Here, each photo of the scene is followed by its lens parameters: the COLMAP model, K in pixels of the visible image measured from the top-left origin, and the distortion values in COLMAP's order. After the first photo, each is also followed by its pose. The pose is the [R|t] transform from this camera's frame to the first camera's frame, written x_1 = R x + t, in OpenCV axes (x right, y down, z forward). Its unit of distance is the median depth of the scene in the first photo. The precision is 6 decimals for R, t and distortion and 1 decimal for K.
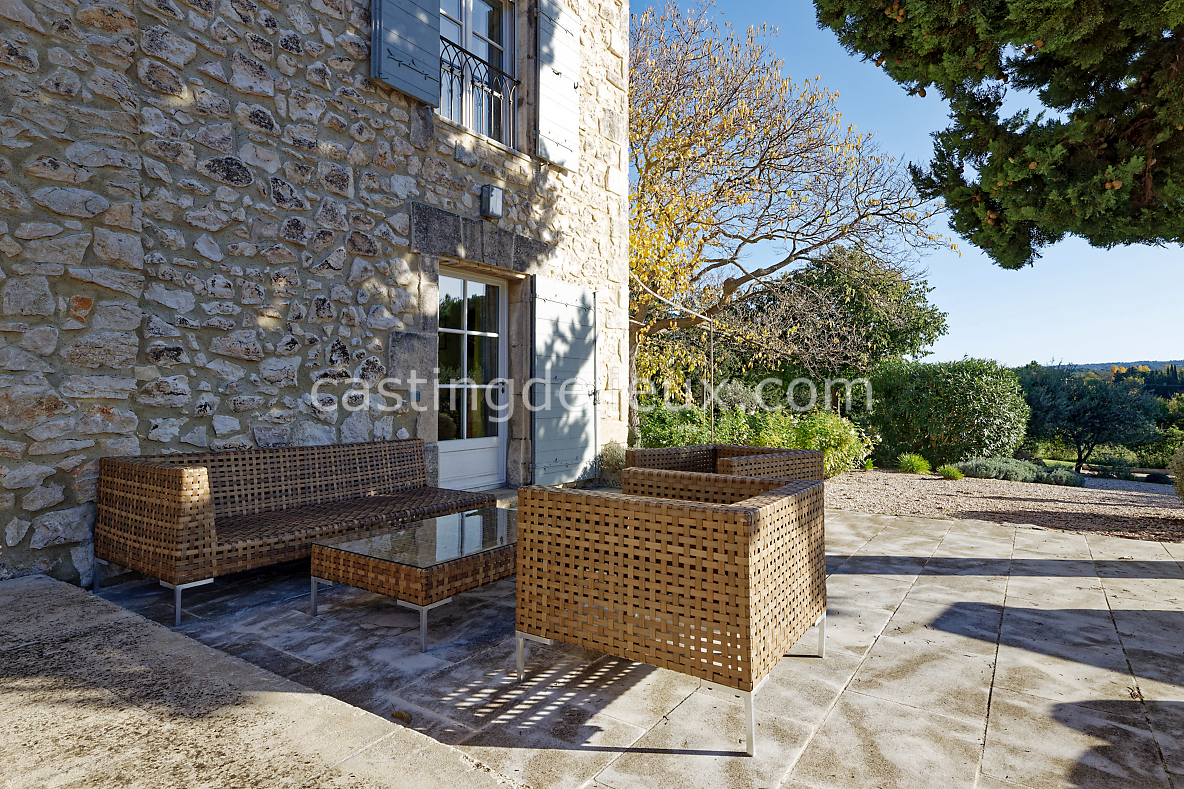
lens RADIAL K [[636.8, 0, 591.9], [0, 636.8, 392.5], [0, 0, 1]] dist [0.005534, 0.000613]
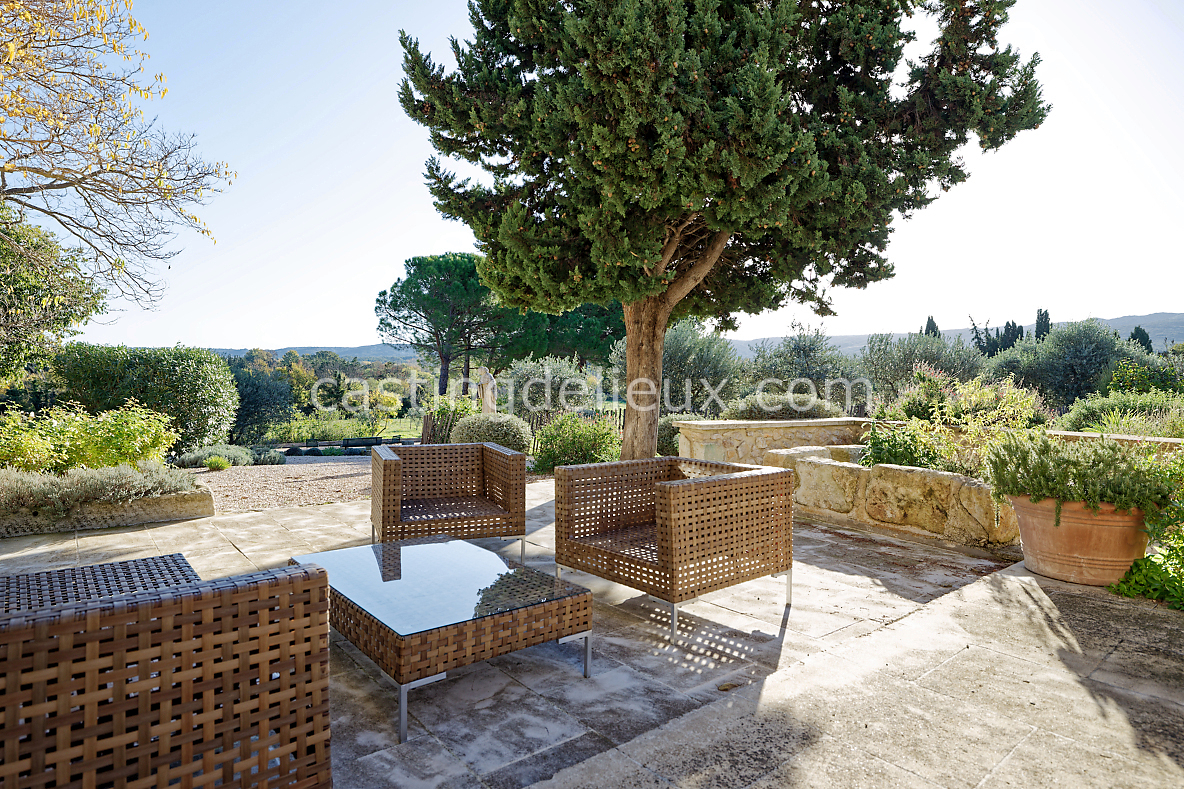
lens RADIAL K [[668.7, 0, 589.5], [0, 668.7, 390.5], [0, 0, 1]] dist [0.000556, 0.000749]
pose [[0.294386, -0.008663, 0.955647, -1.403160], [-0.011437, 0.999855, 0.012587, -0.040571], [-0.955618, -0.014636, 0.294244, 0.818308]]
